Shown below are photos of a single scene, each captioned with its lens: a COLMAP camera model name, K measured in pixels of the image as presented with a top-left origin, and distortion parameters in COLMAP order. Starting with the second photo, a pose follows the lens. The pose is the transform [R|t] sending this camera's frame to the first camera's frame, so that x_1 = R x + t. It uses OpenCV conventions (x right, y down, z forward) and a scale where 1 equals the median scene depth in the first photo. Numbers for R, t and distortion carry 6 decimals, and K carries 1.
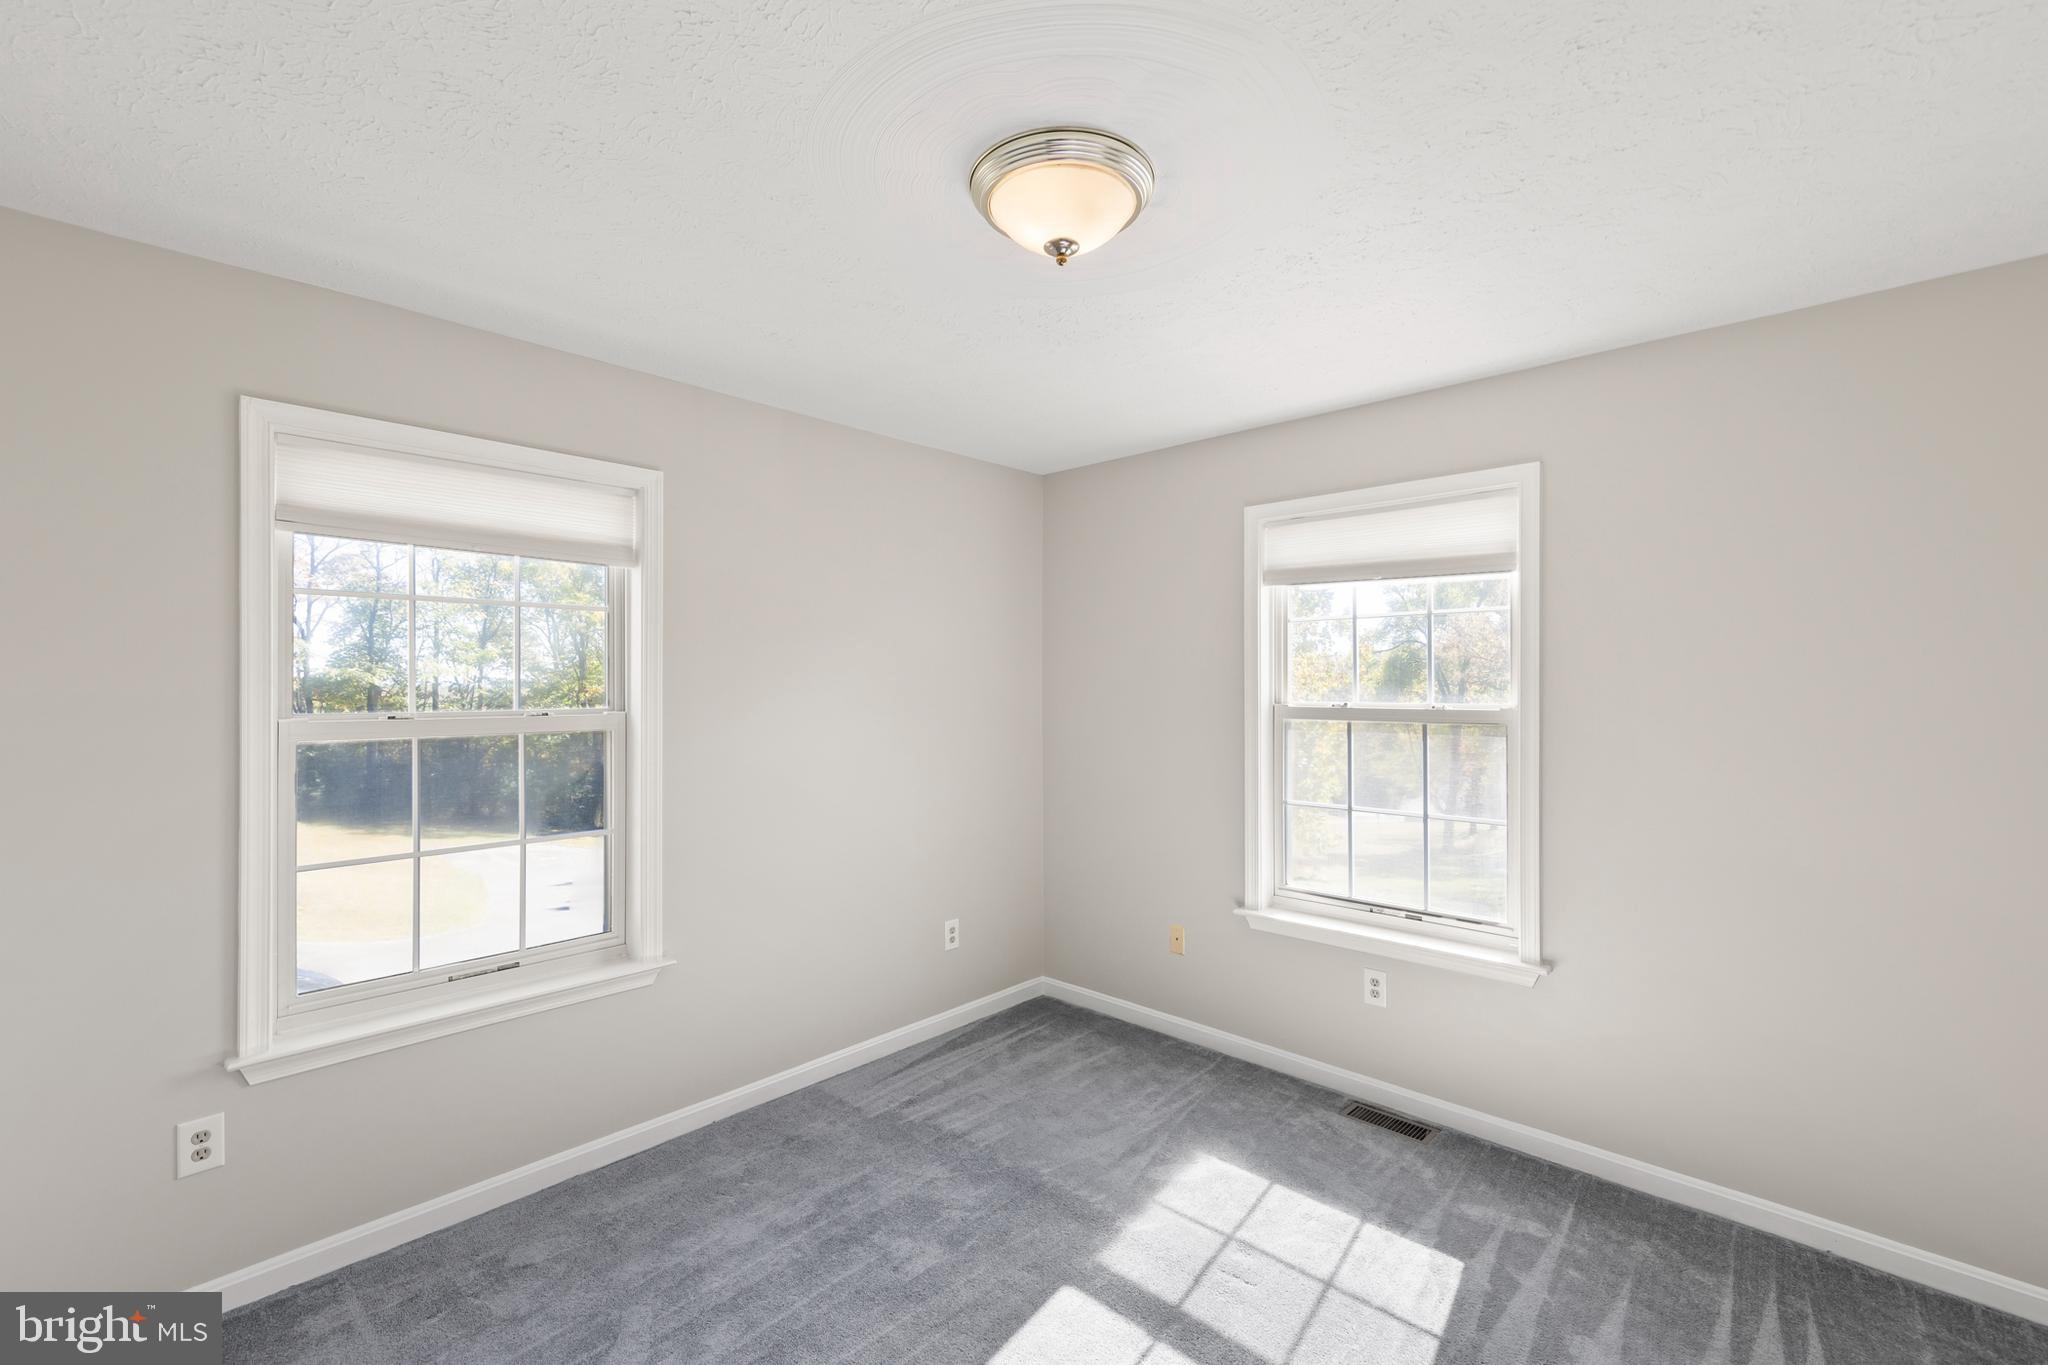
lens RADIAL K [[889.3, 0, 1024.0], [0, 889.3, 682.5], [0, 0, 1]] dist [-0.000437, -0.000035]
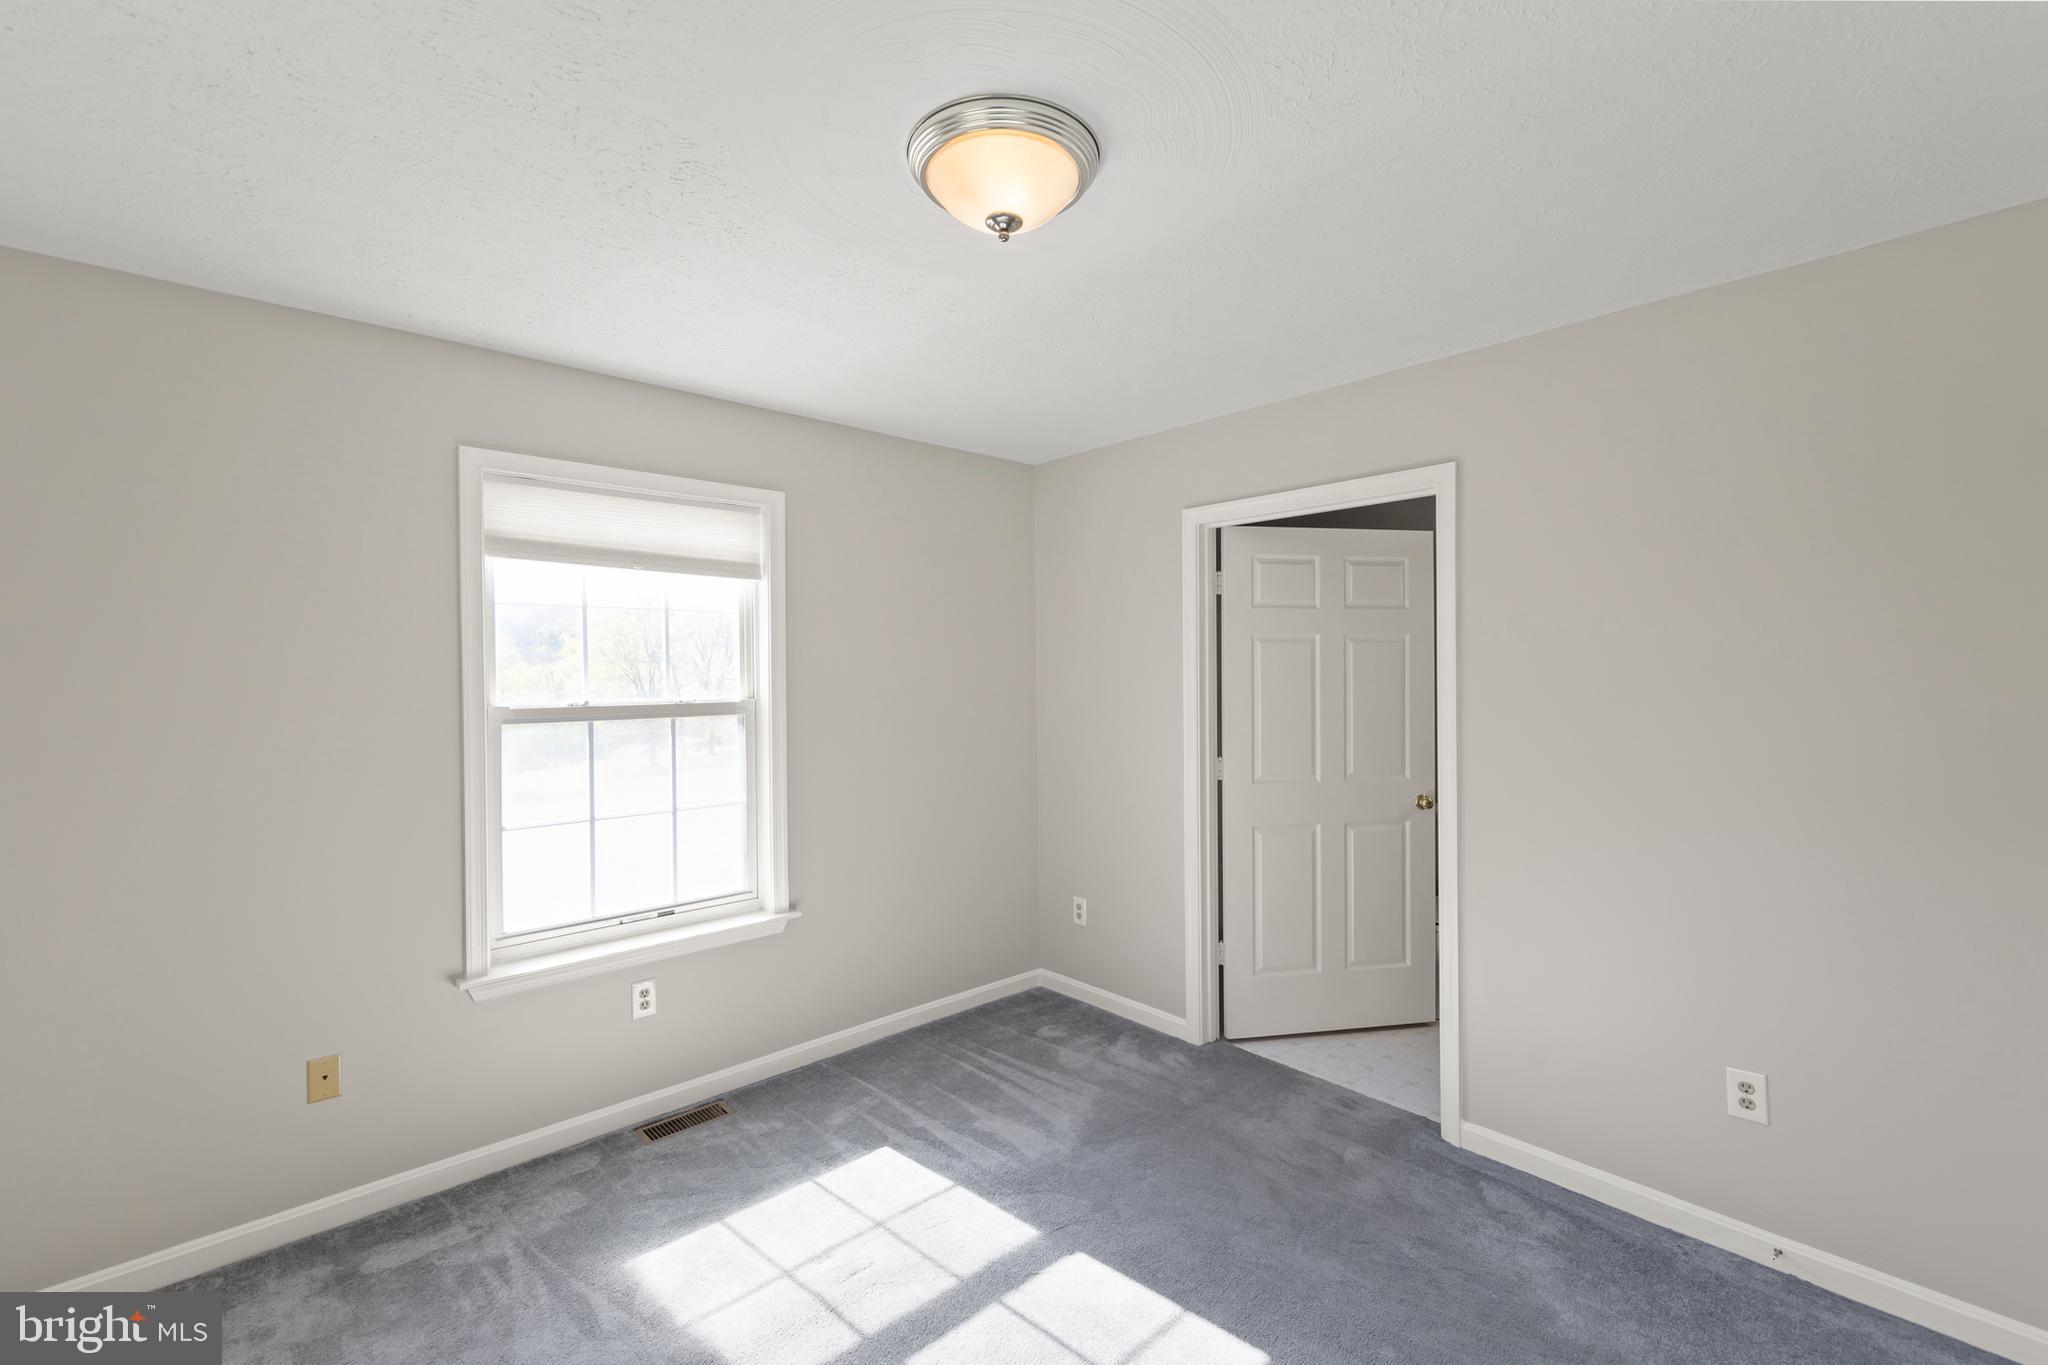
lens RADIAL K [[901.9, 0, 1015.3], [0, 901.9, 674.8], [0, 0, 1]] dist [-0.000035, 0.000063]
pose [[0.044259, -0.003994, 0.999012, -0.606753], [0.007862, 0.999962, 0.003650, -0.003689], [-0.998989, 0.007692, 0.044289, 0.617375]]
